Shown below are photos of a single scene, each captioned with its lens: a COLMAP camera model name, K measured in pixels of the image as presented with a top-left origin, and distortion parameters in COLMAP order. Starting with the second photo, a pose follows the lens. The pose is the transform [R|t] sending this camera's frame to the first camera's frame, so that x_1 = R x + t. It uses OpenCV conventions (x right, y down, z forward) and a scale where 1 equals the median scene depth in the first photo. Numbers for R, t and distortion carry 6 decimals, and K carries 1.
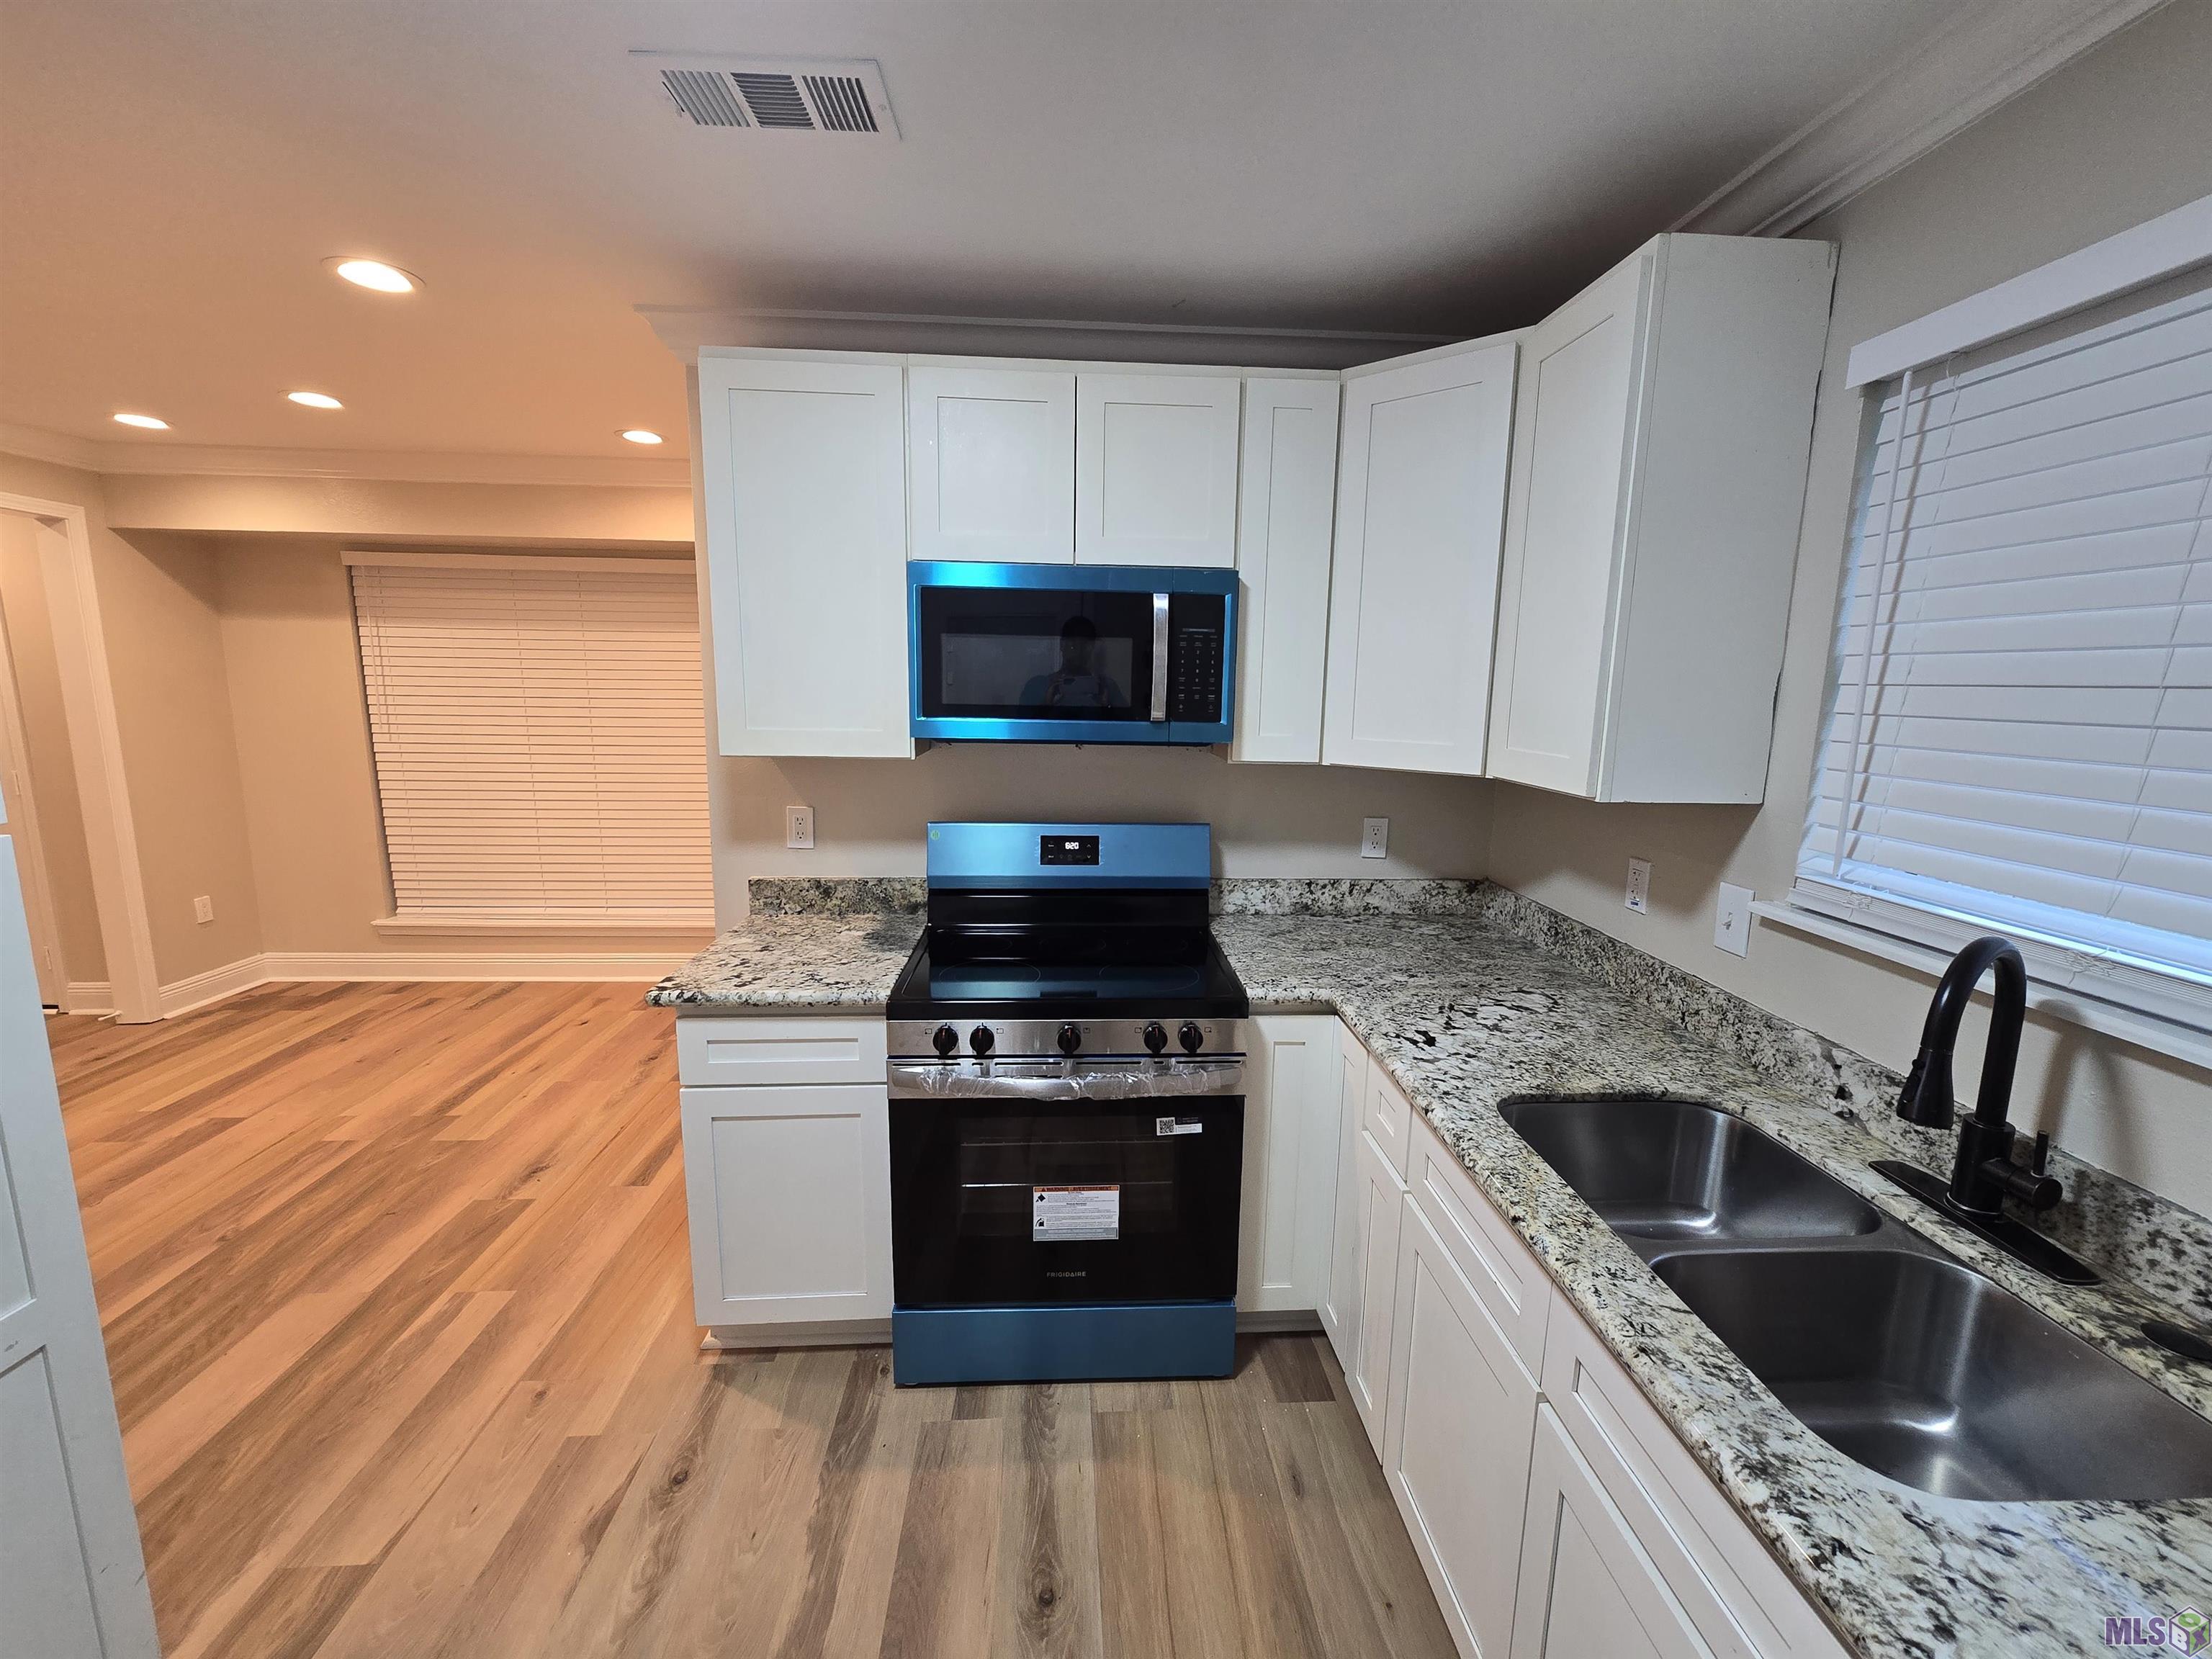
lens RADIAL K [[904.8, 0, 1115.6], [0, 904.8, 830.5], [0, 0, 1]] dist [-0.005001, 0.000710]
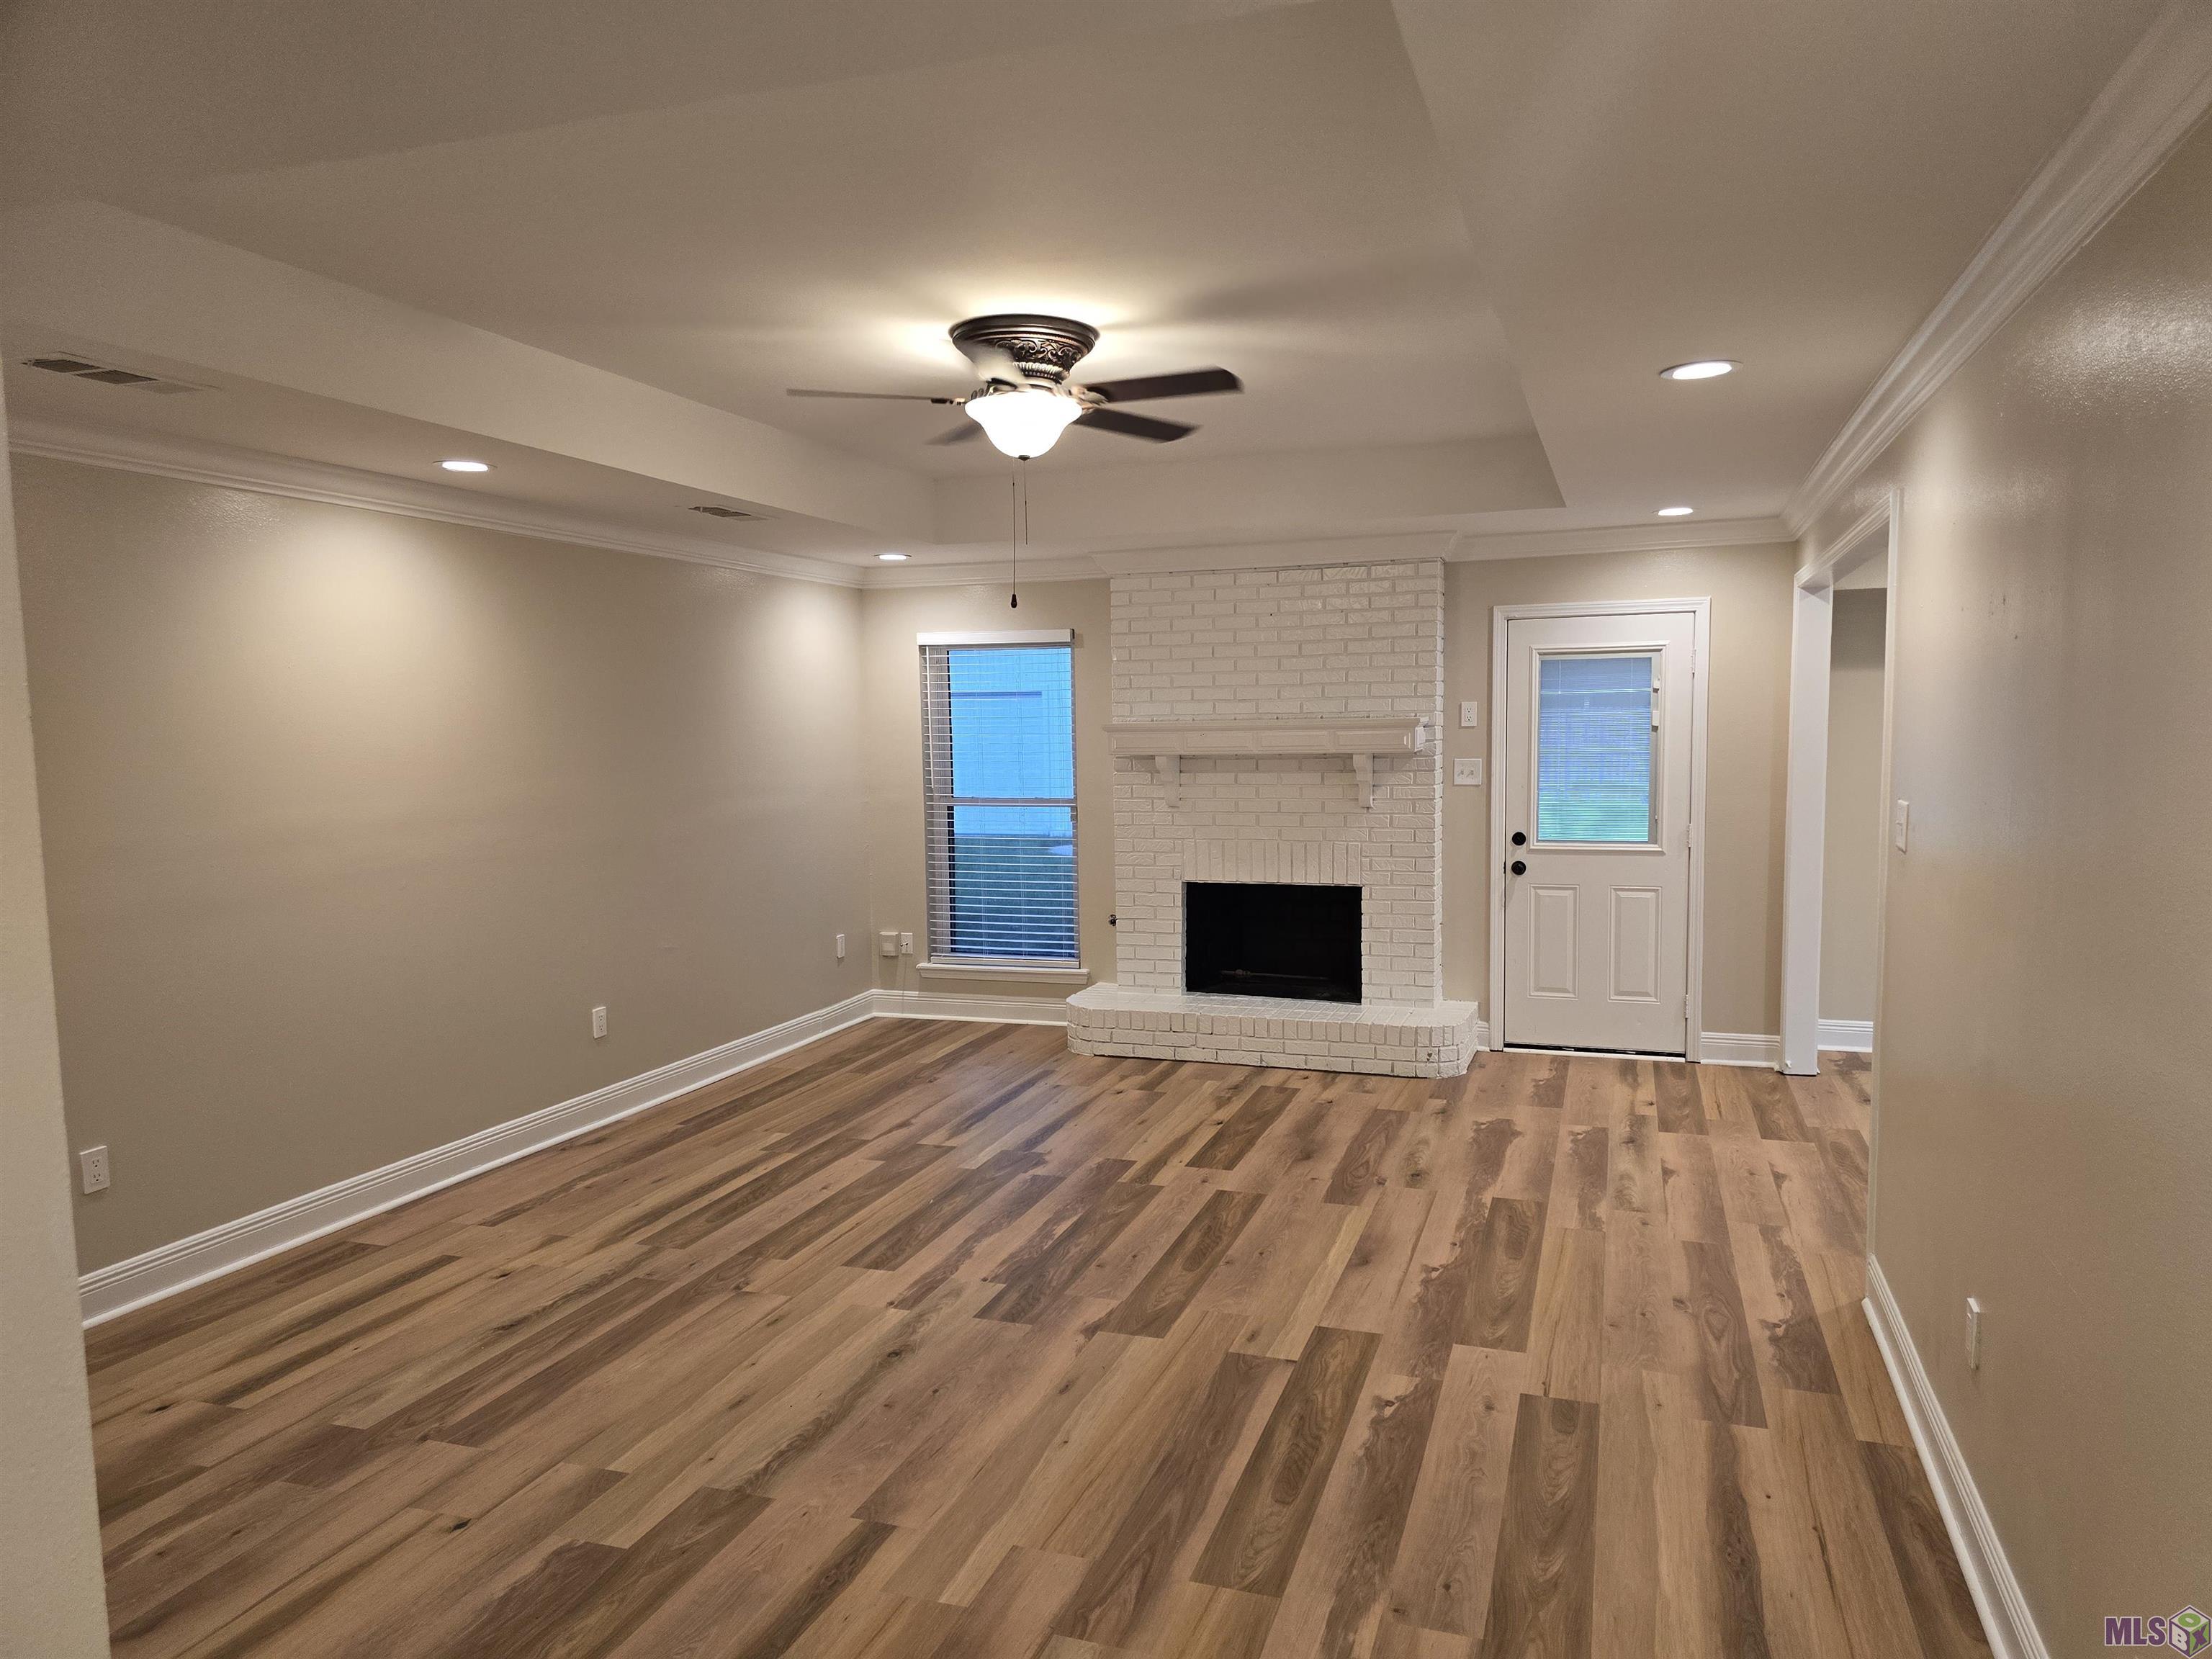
lens RADIAL K [[1482.7, 0, 1128.8], [0, 1482.7, 840.2], [0, 0, 1]] dist [0.066787, -0.049166]
pose [[0.925099, 0.001295, -0.379723, -2.260574], [-0.031128, 0.996887, -0.072434, 0.193283], [0.378447, 0.078829, 0.922260, -1.664582]]
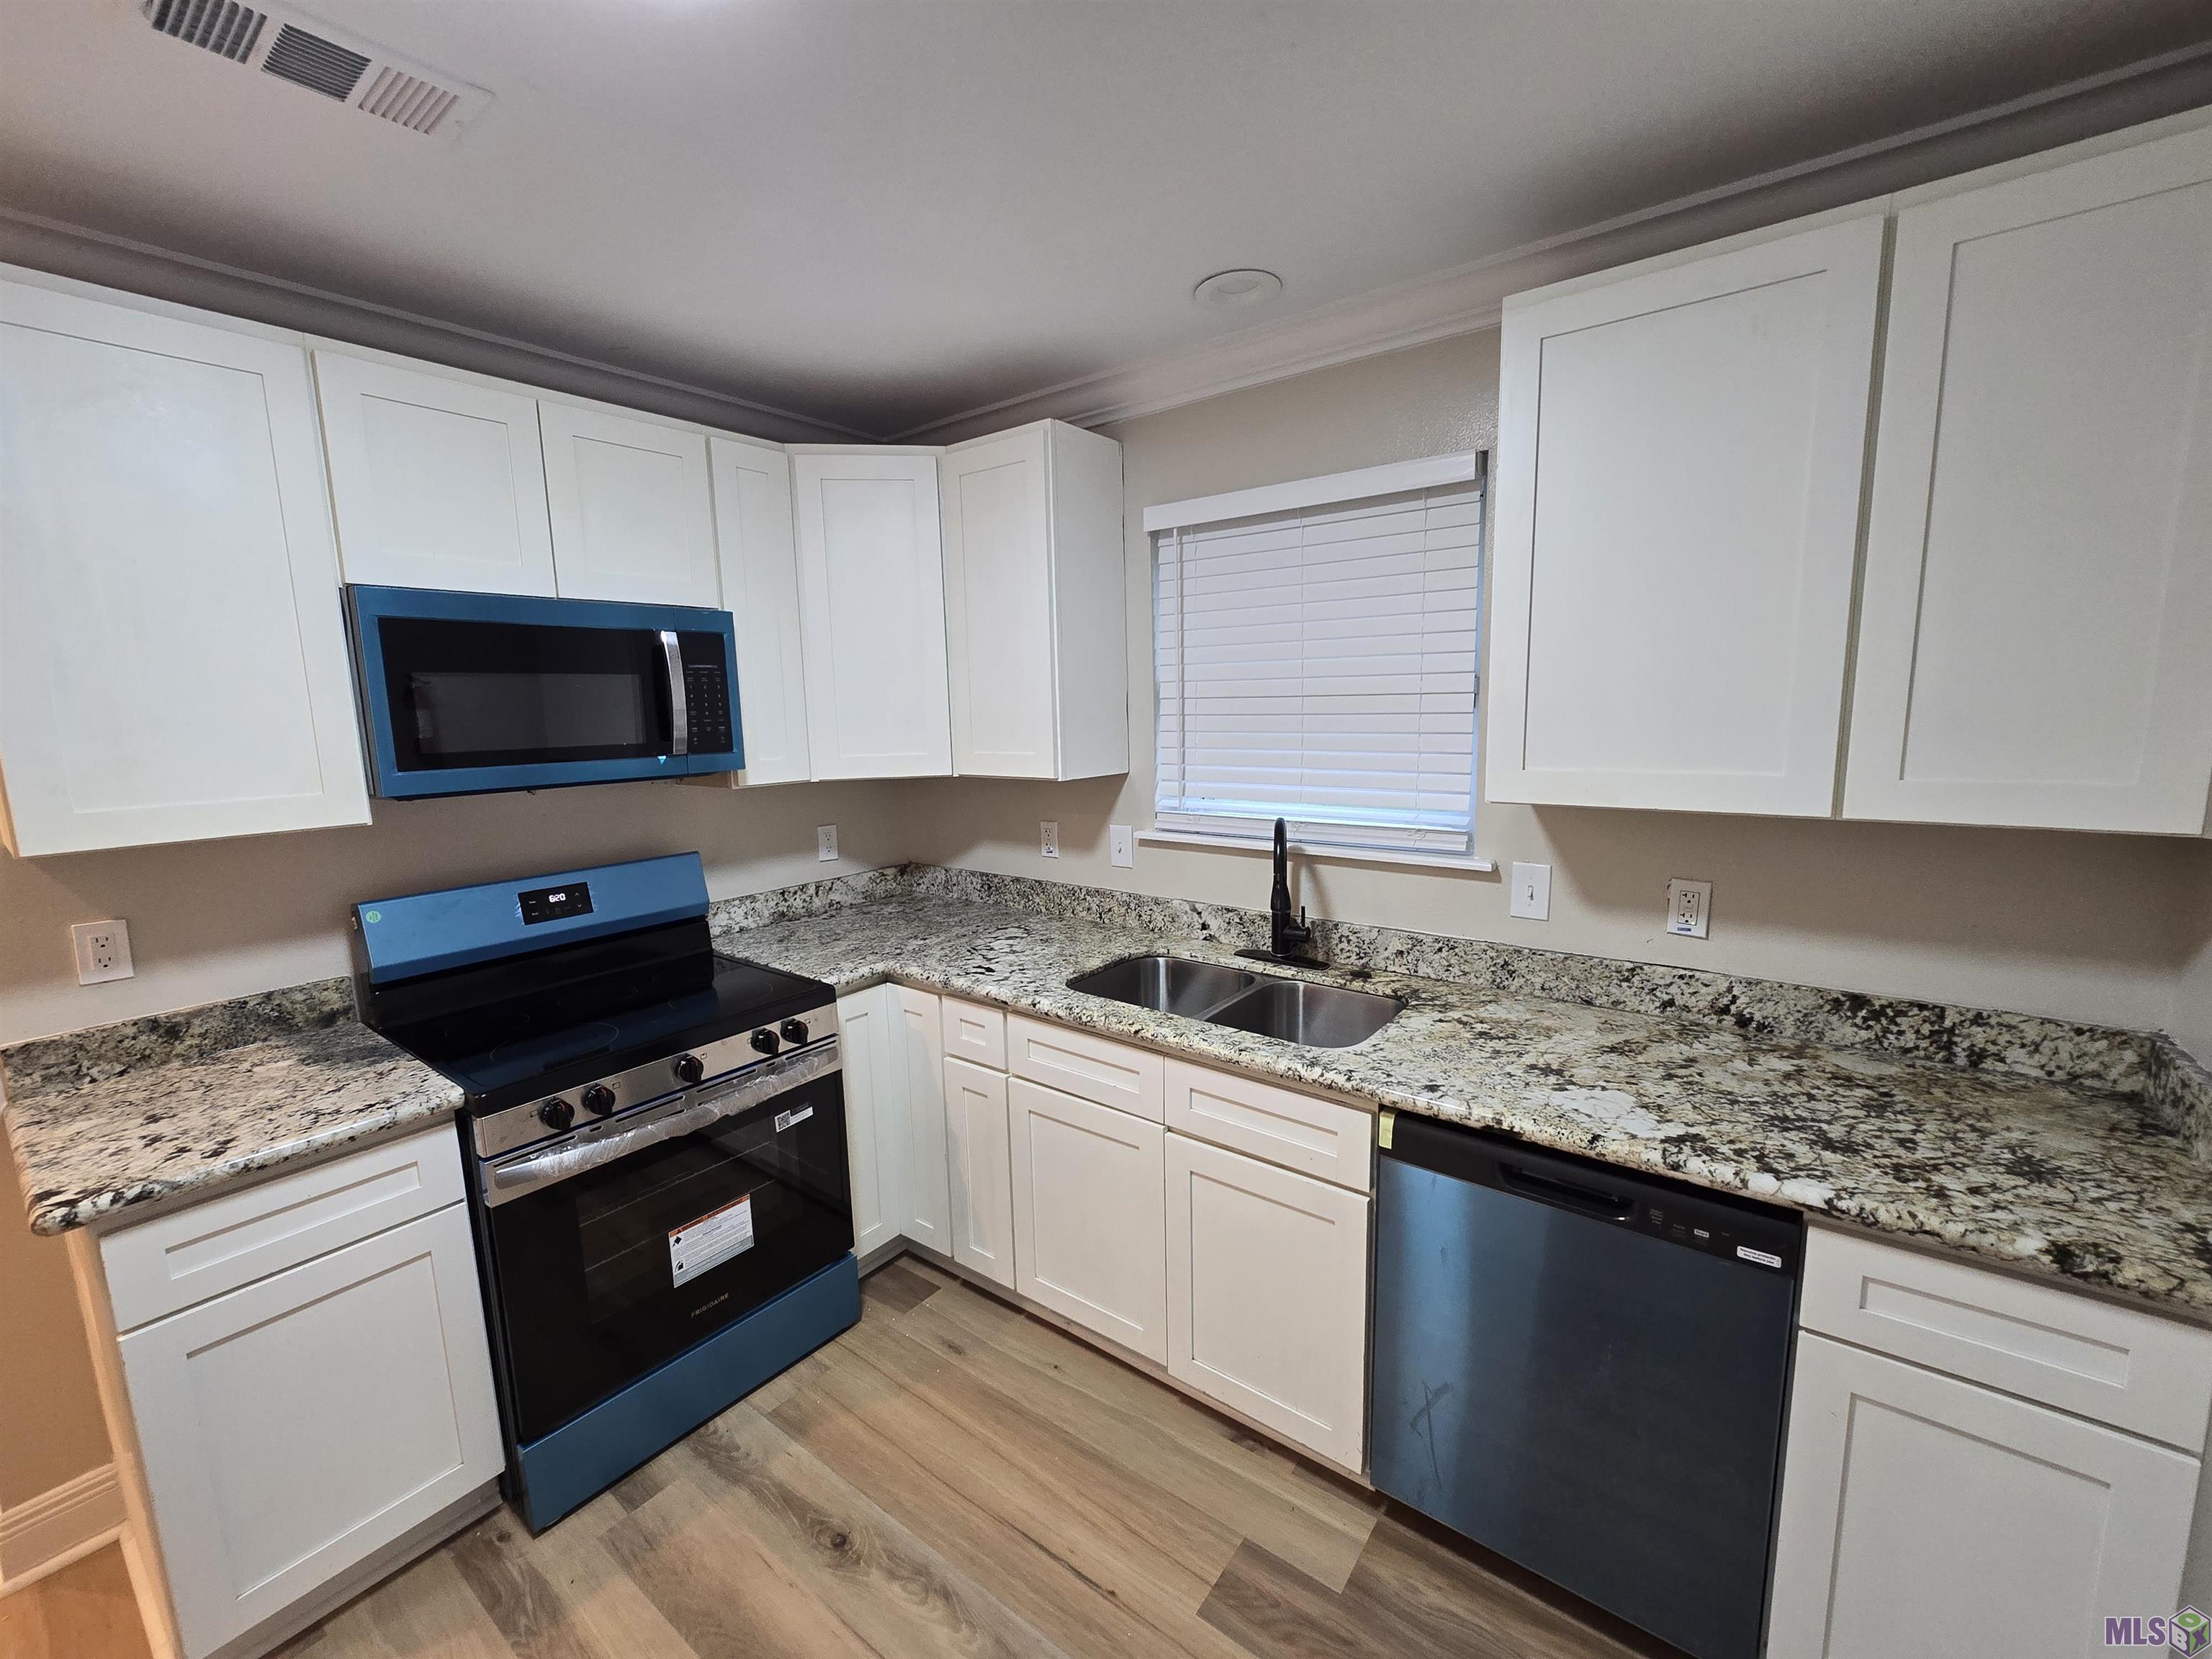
lens RADIAL K [[904.8, 0, 1117.1], [0, 904.8, 830.7], [0, 0, 1]] dist [-0.005001, 0.000710]
pose [[0.644965, -0.140169, 0.751247, -0.437838], [0.157548, 0.986306, 0.048767, -0.007163], [-0.747796, 0.086905, 0.658217, -0.046163]]
